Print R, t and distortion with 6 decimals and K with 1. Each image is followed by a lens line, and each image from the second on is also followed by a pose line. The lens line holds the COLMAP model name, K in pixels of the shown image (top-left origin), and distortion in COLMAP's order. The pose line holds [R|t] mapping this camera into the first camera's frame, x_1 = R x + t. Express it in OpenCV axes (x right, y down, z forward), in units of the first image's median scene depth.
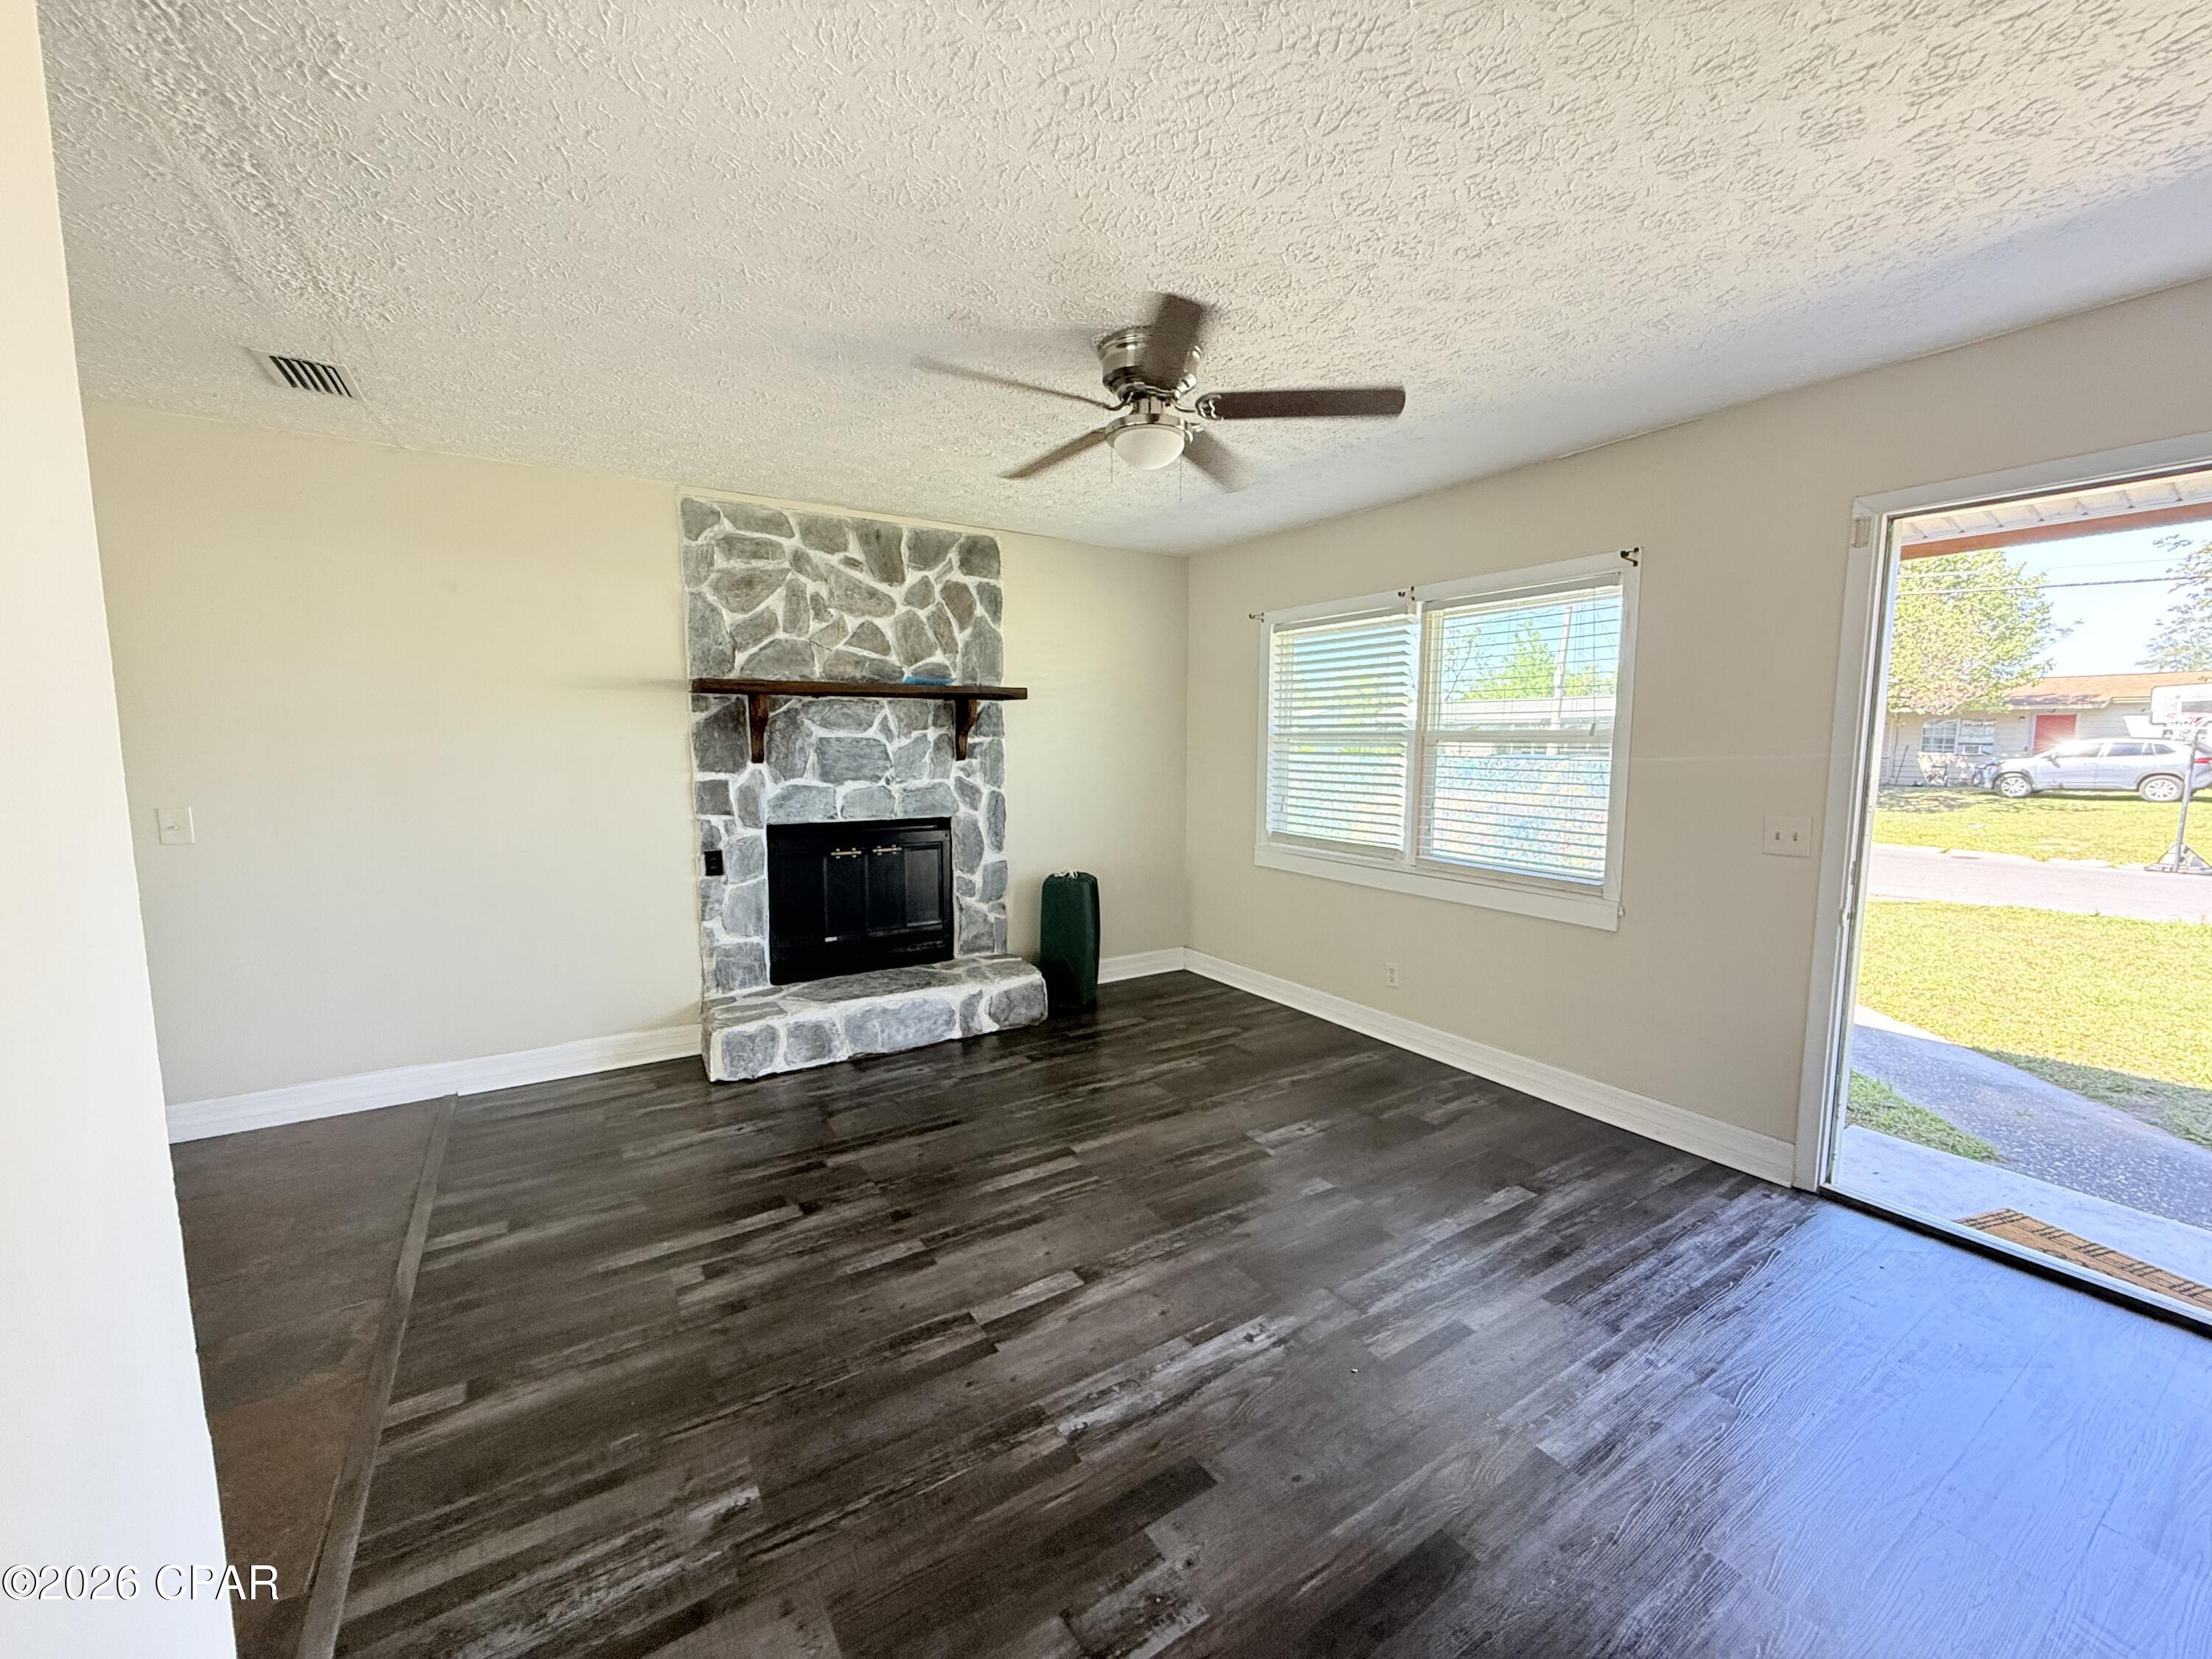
lens RADIAL K [[880.5, 0, 1094.0], [0, 880.5, 829.8], [0, 0, 1]] dist [-0.000140, -0.000722]
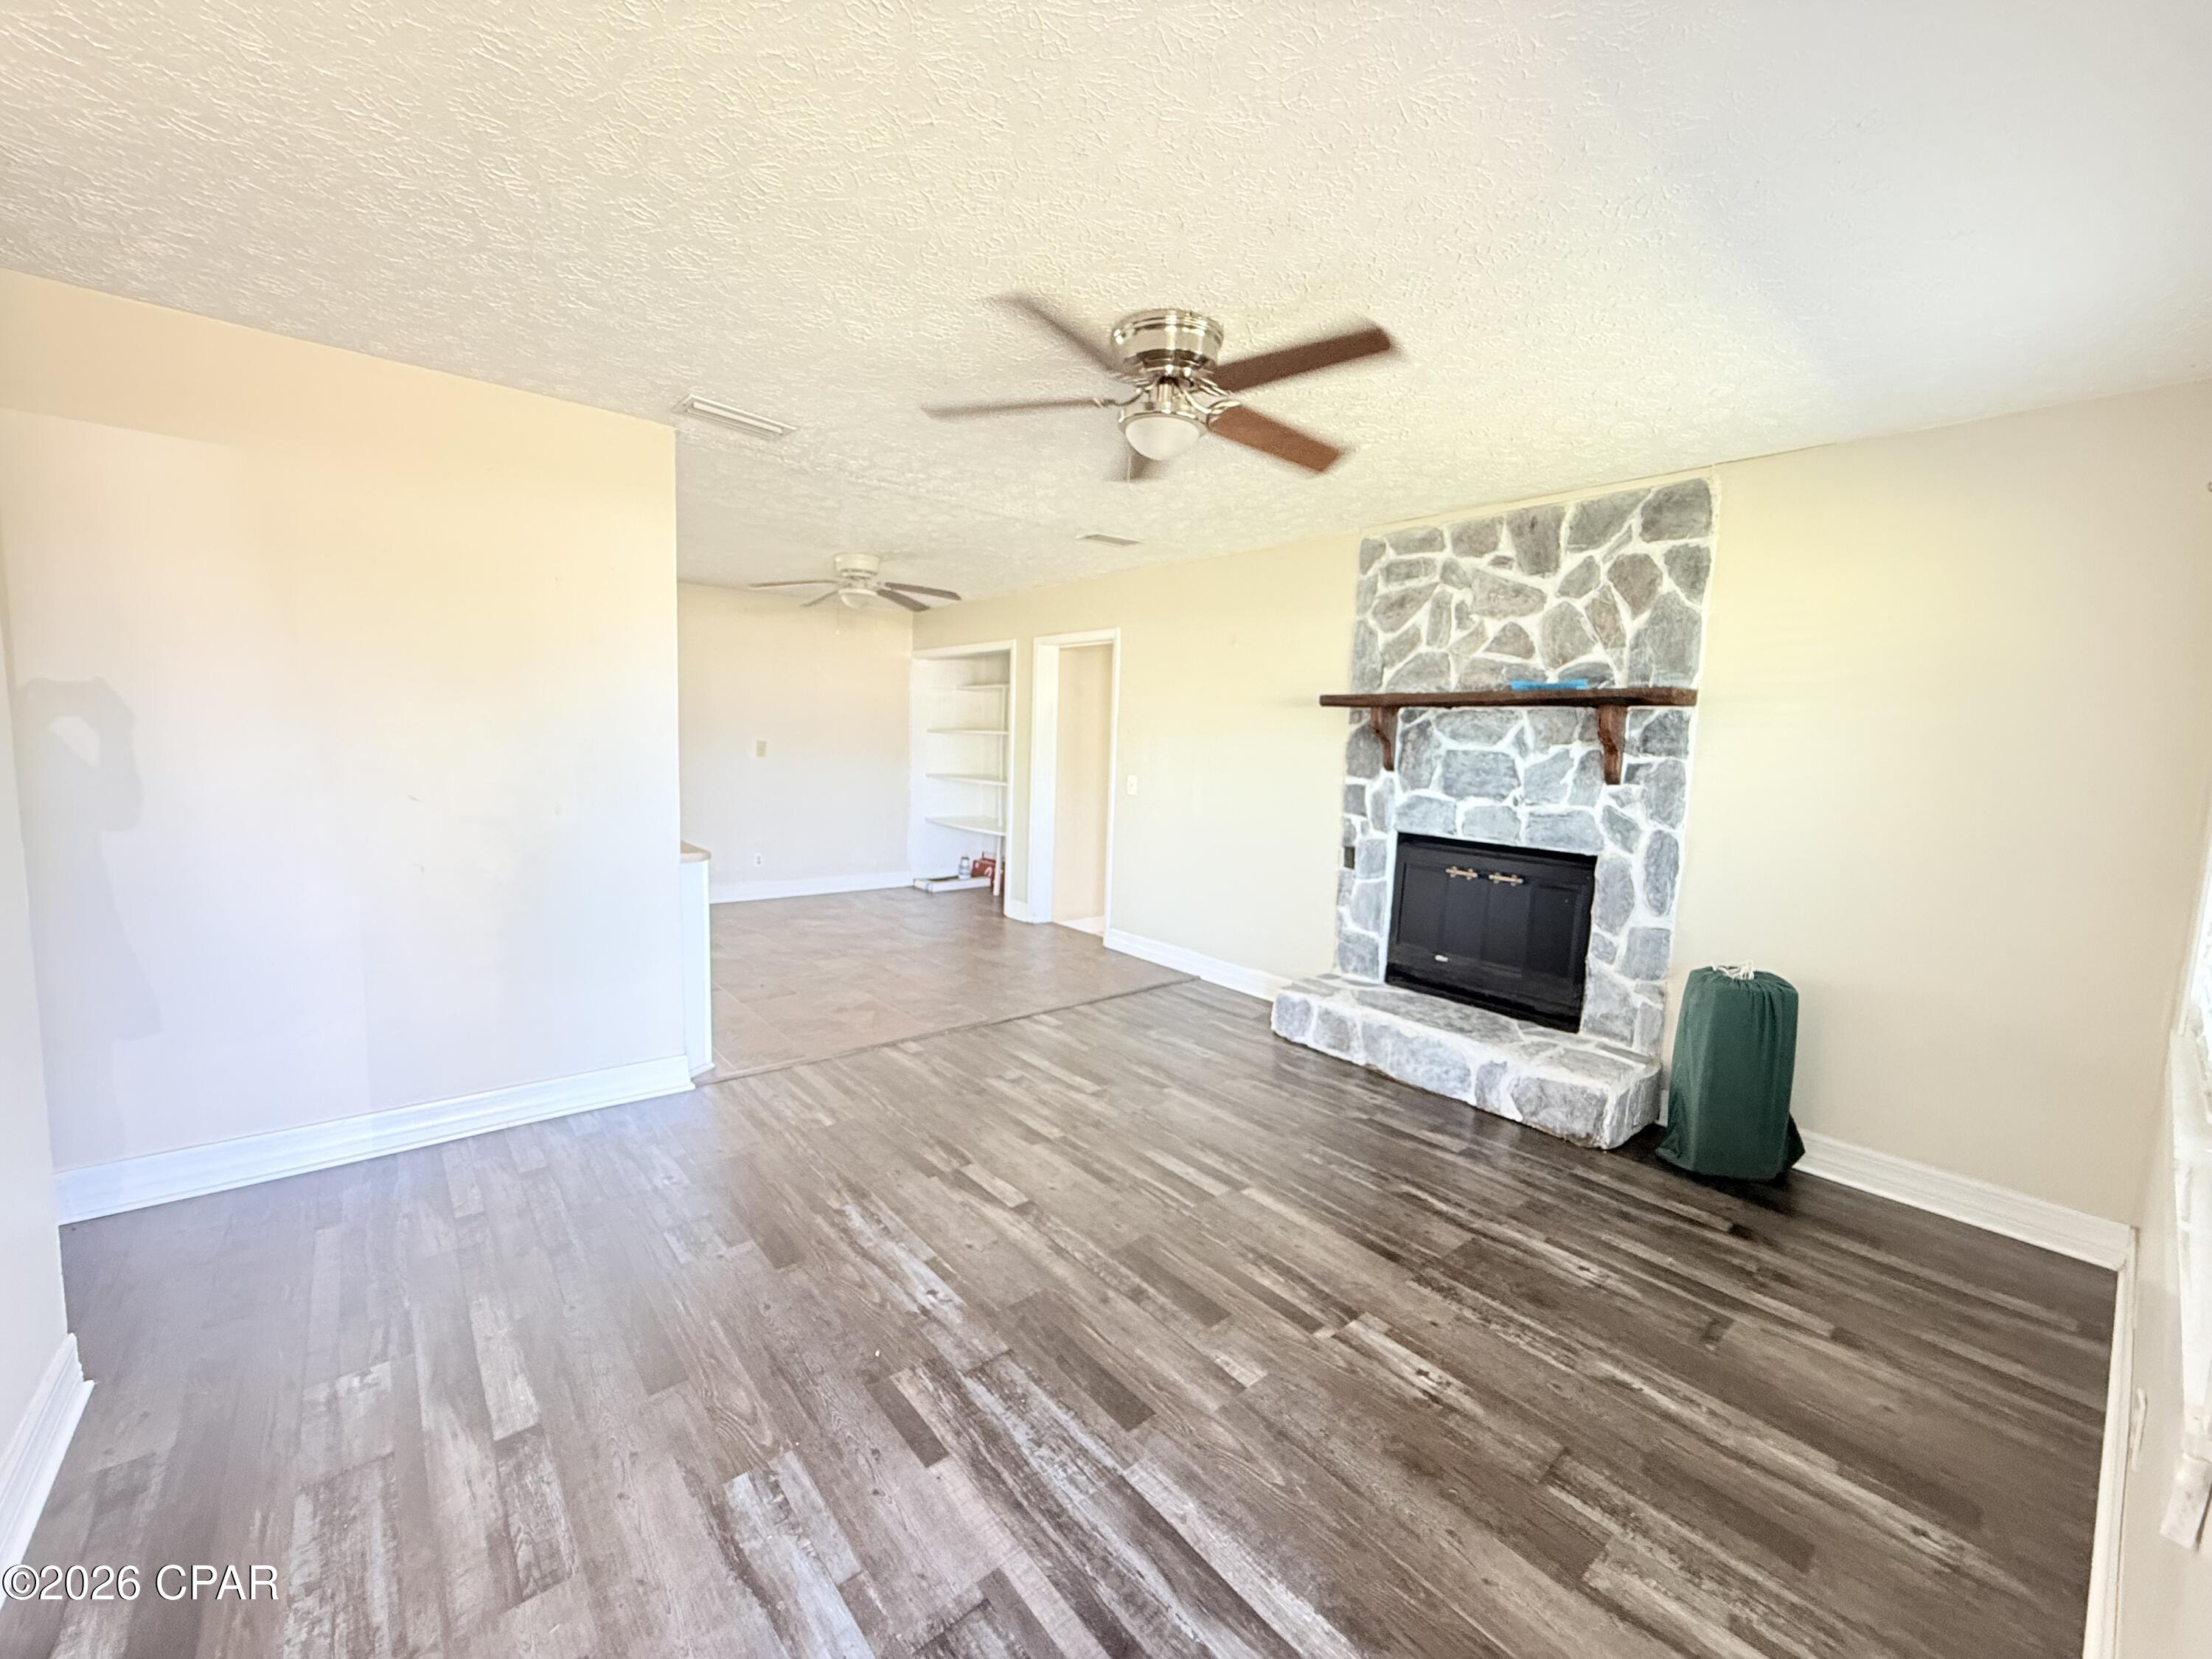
lens RADIAL K [[880.5, 0, 1106.5], [0, 880.5, 829.1], [0, 0, 1]] dist [-0.000140, -0.000722]
pose [[0.135775, 0.106994, -0.984945, 0.613665], [-0.139080, 0.986366, 0.087976, -0.051799], [0.980929, 0.125041, 0.148804, 0.501011]]
